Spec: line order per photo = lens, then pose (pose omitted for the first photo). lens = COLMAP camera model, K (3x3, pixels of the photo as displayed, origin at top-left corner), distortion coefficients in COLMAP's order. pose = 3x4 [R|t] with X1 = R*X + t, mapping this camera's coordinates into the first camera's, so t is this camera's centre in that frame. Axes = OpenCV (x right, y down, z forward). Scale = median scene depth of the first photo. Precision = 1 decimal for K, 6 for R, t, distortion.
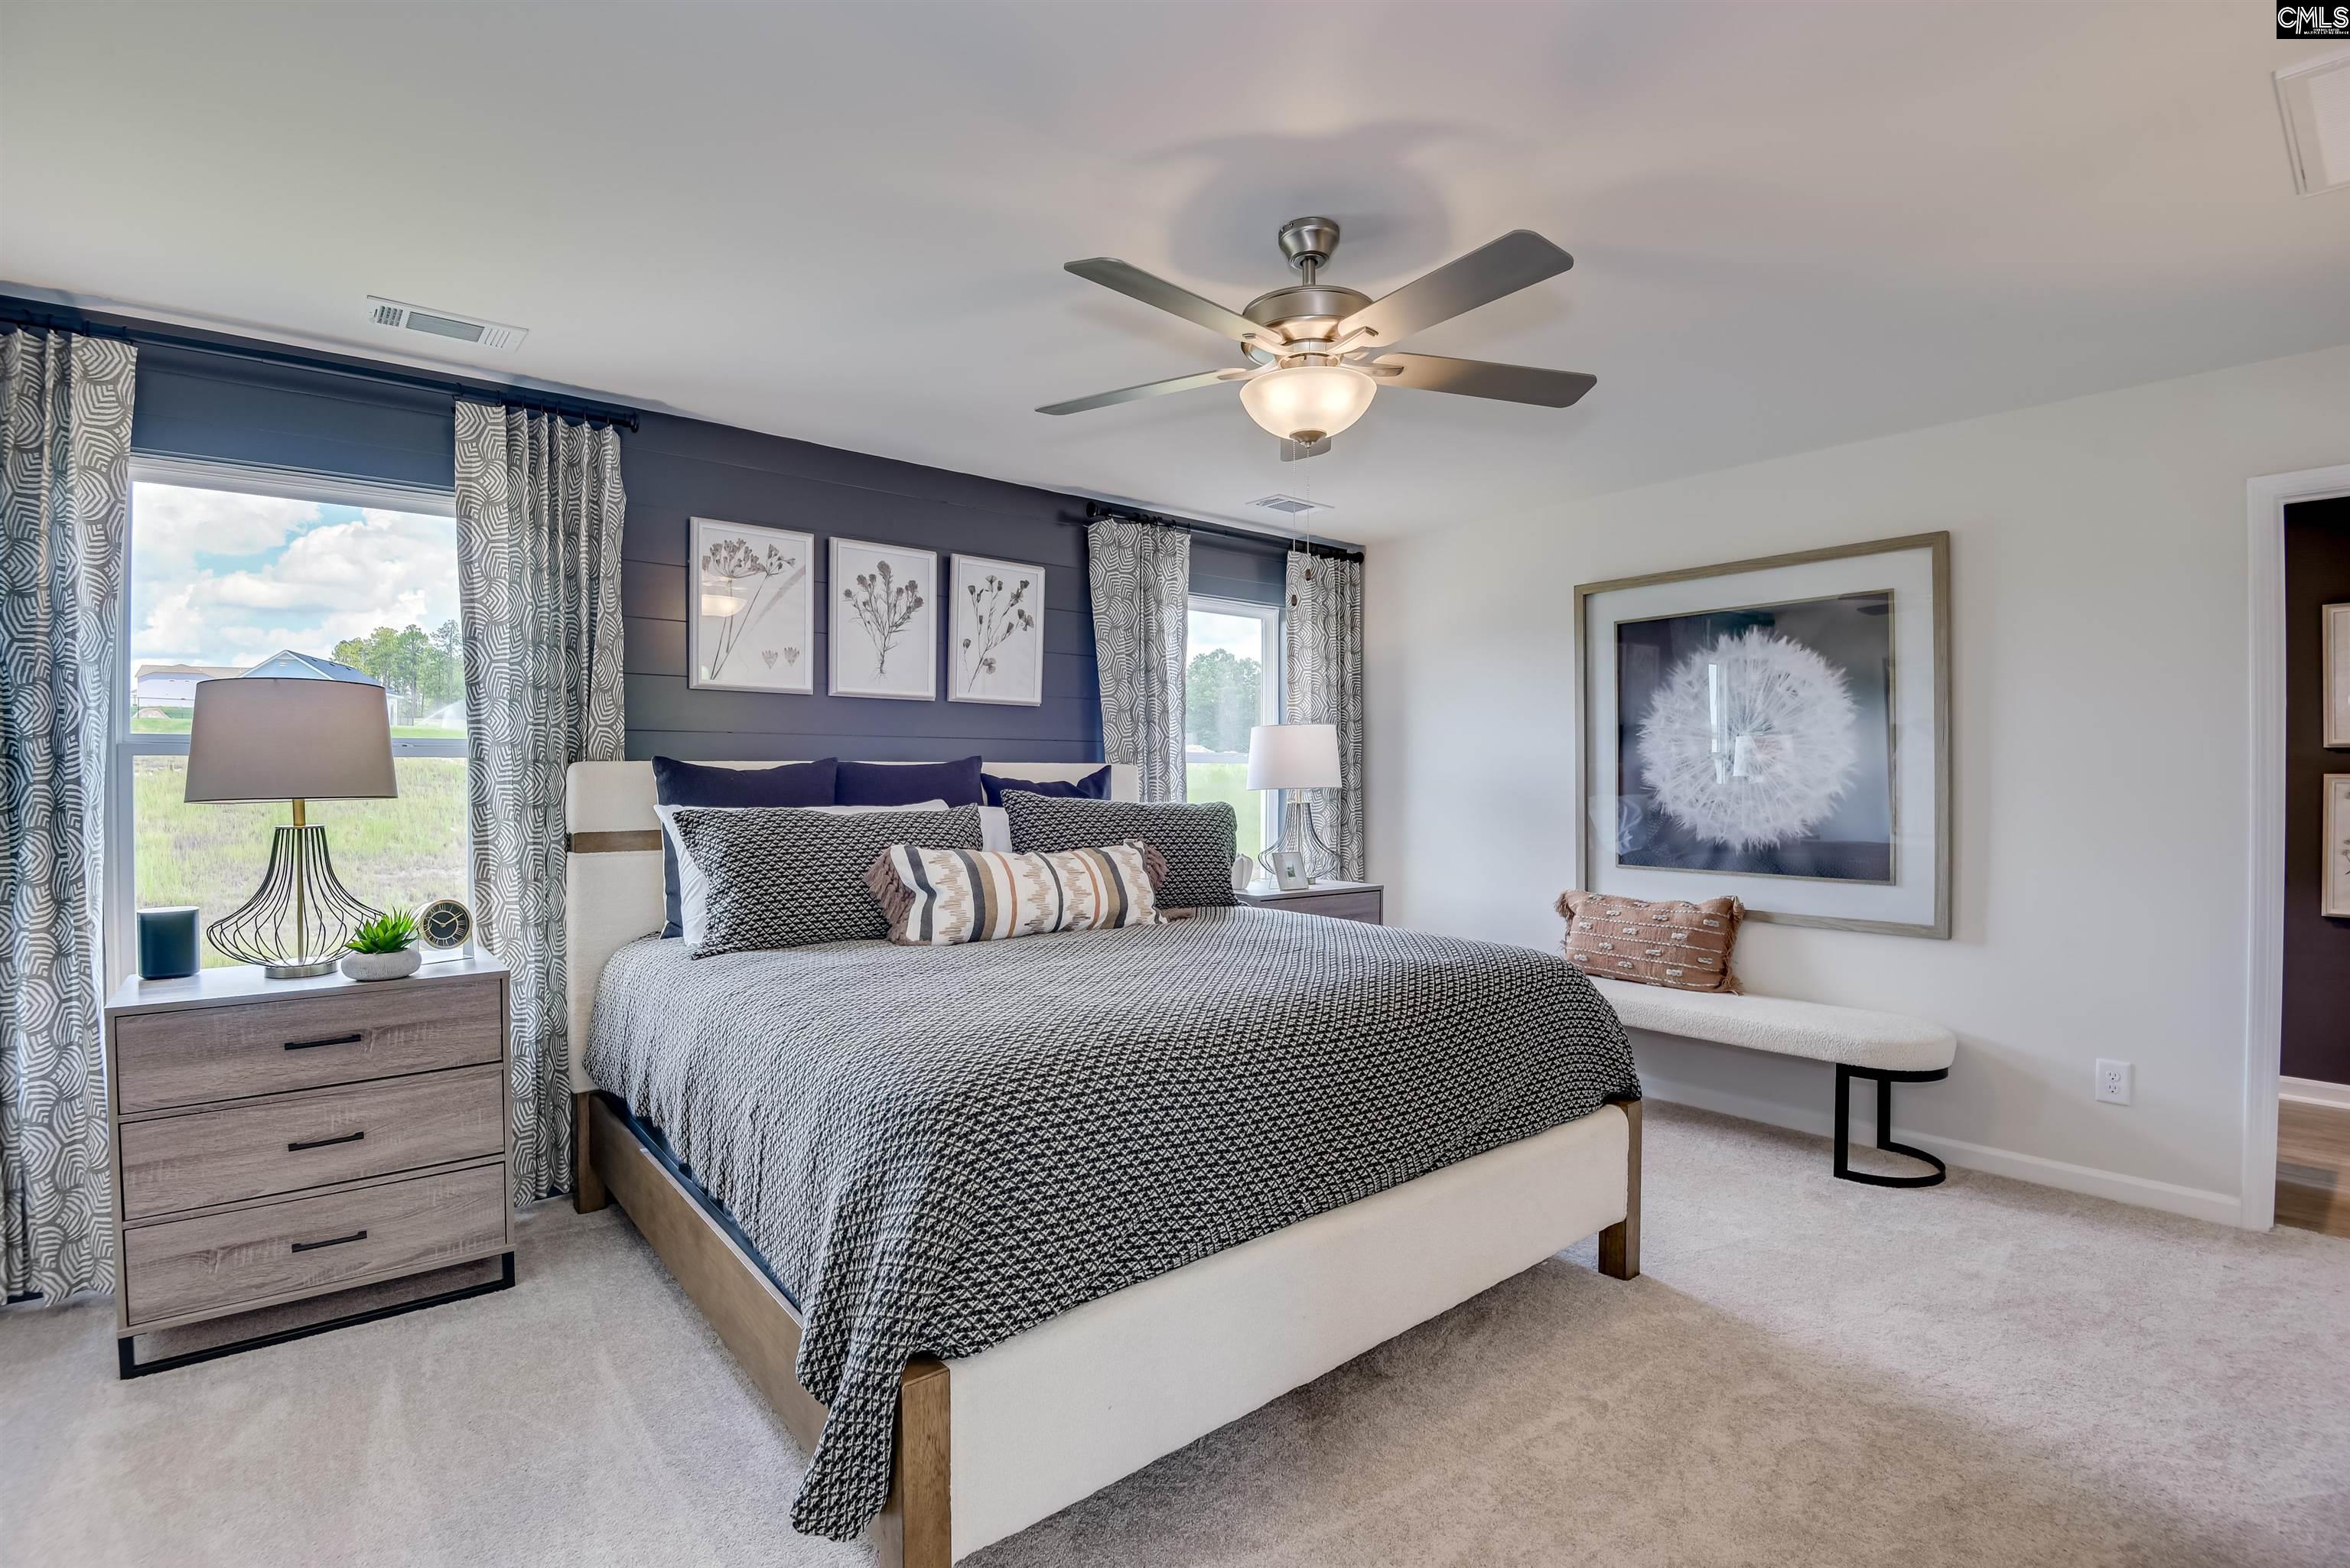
lens RADIAL K [[1092.7, 0, 1171.0], [0, 1092.7, 778.3], [0, 0, 1]] dist [-0.000903, 0.000090]
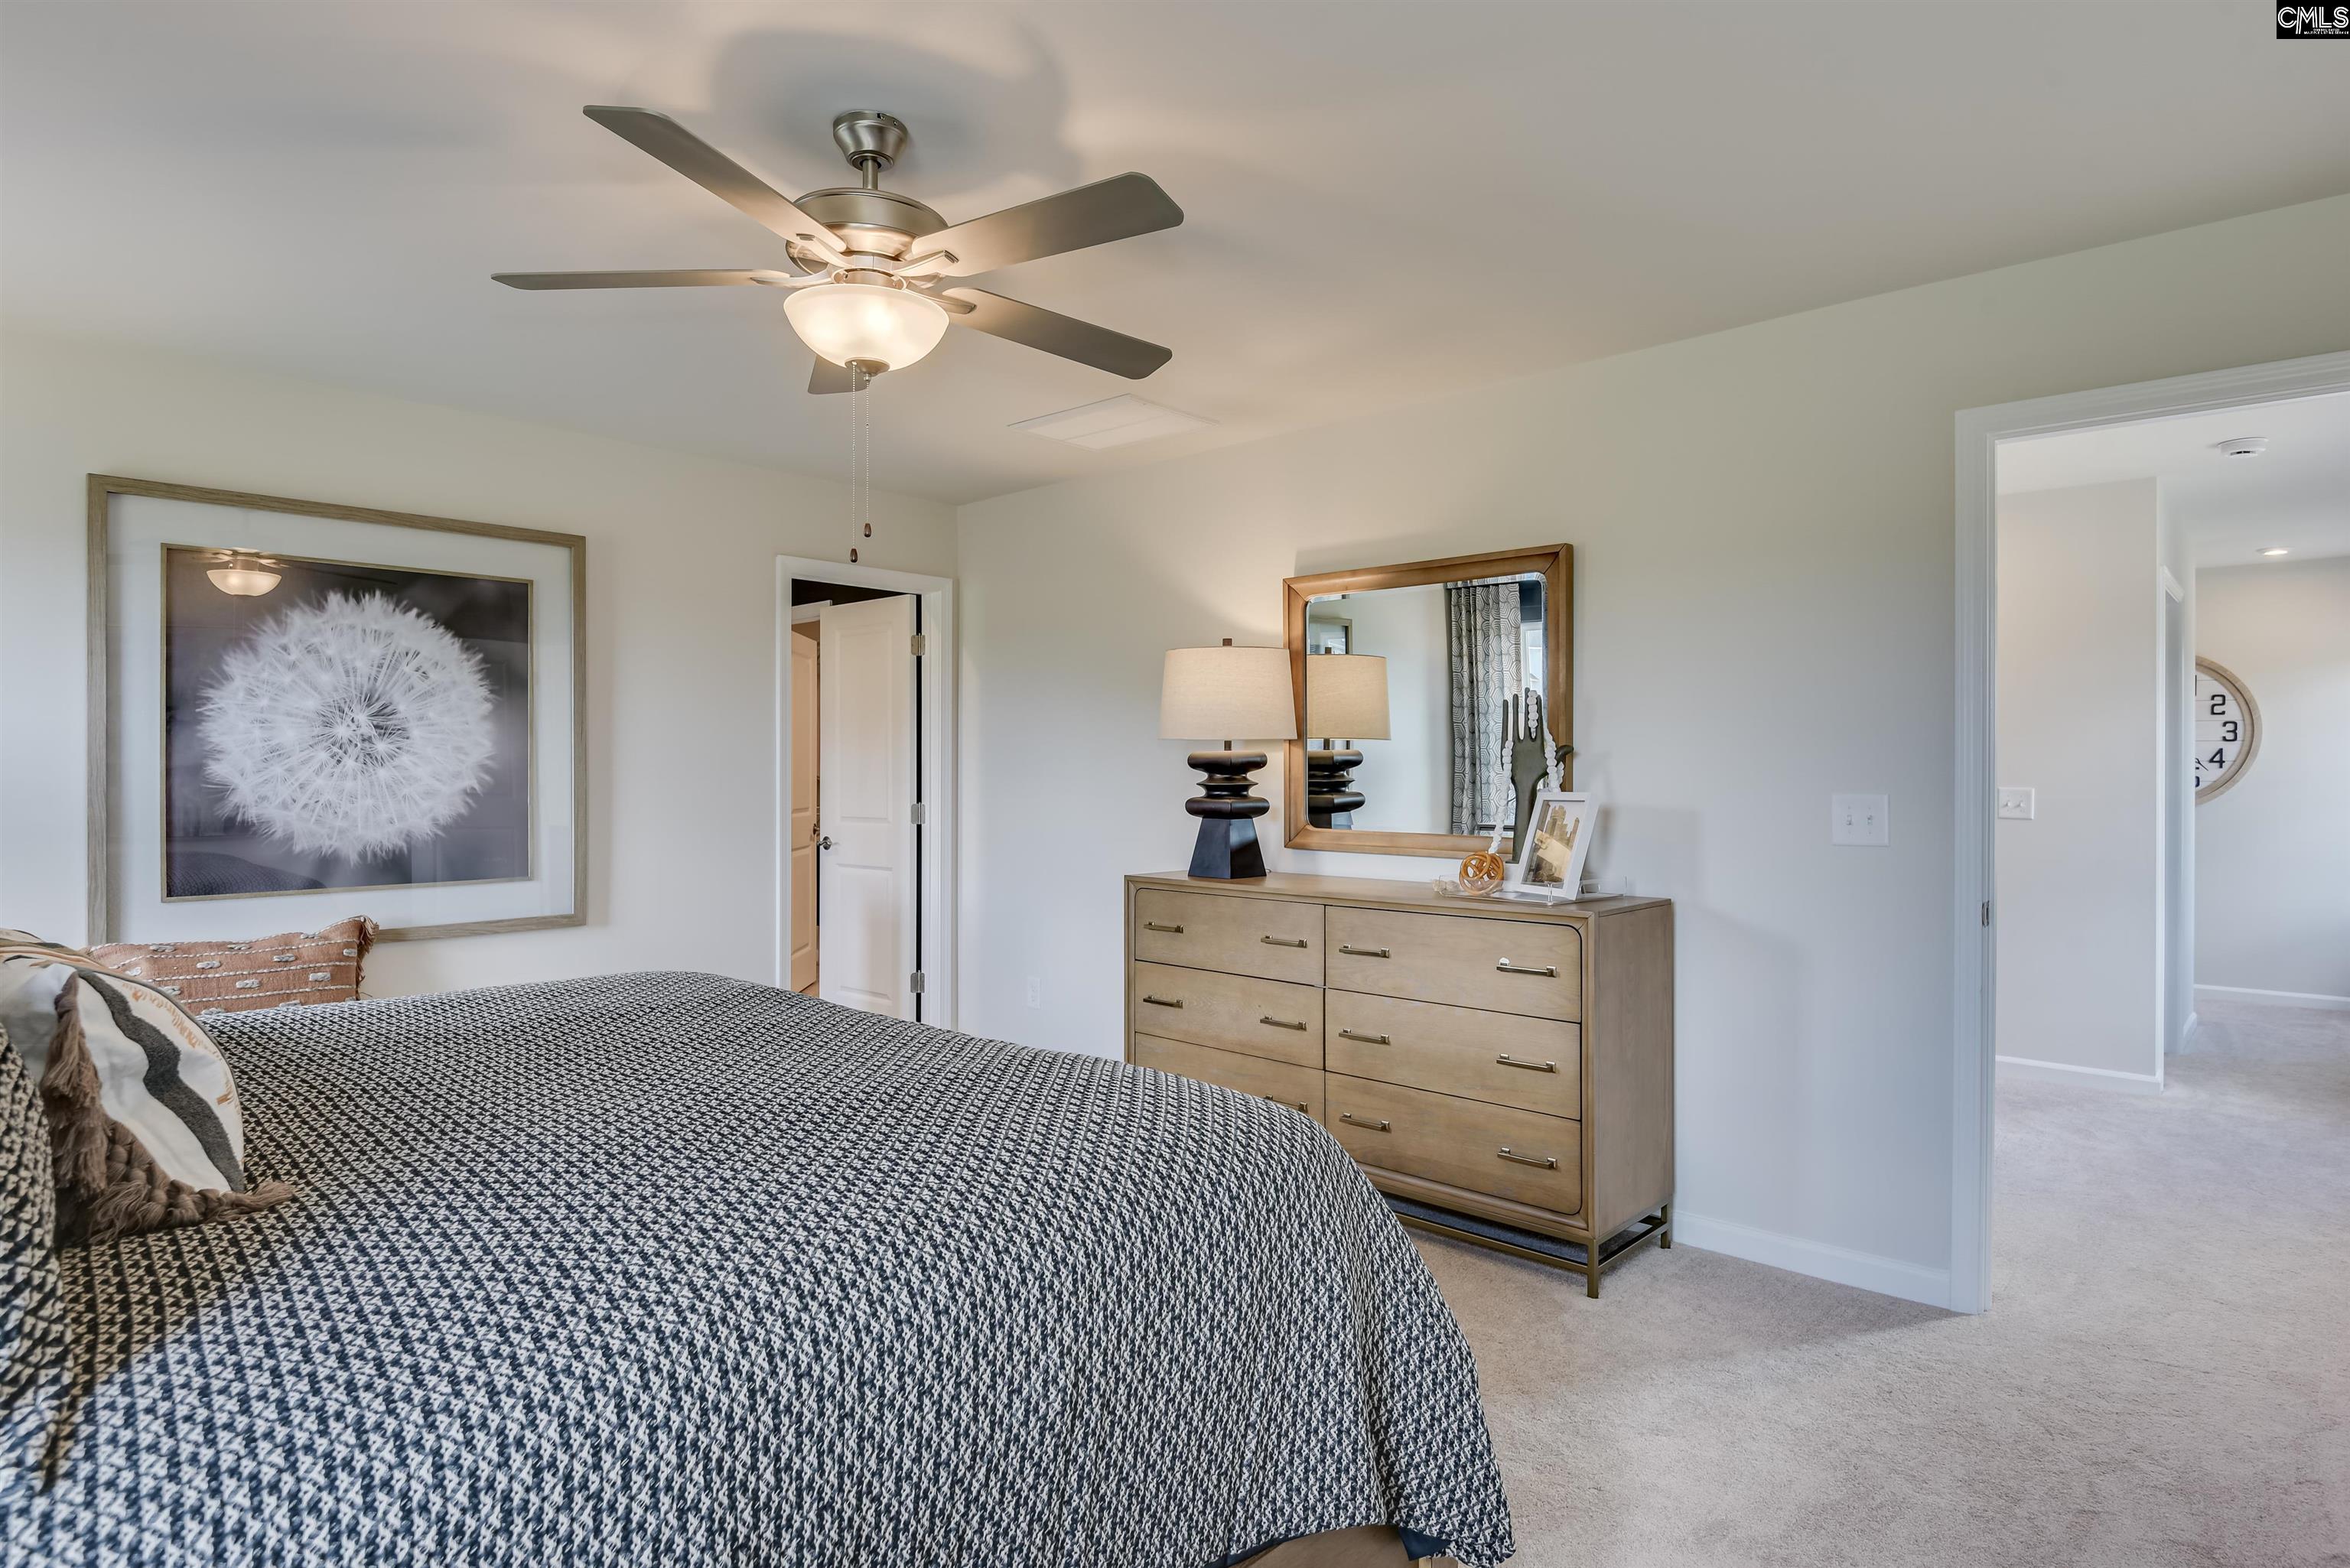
lens RADIAL K [[1294.0, 0, 1172.2], [0, 1294.0, 779.5], [0, 0, 1]] dist [-0.002854, -0.000284]
pose [[-0.121401, -0.005281, 0.992590, -0.525277], [0.001826, 0.999983, 0.005544, 0.001411], [-0.992602, 0.002486, -0.121389, 0.519184]]
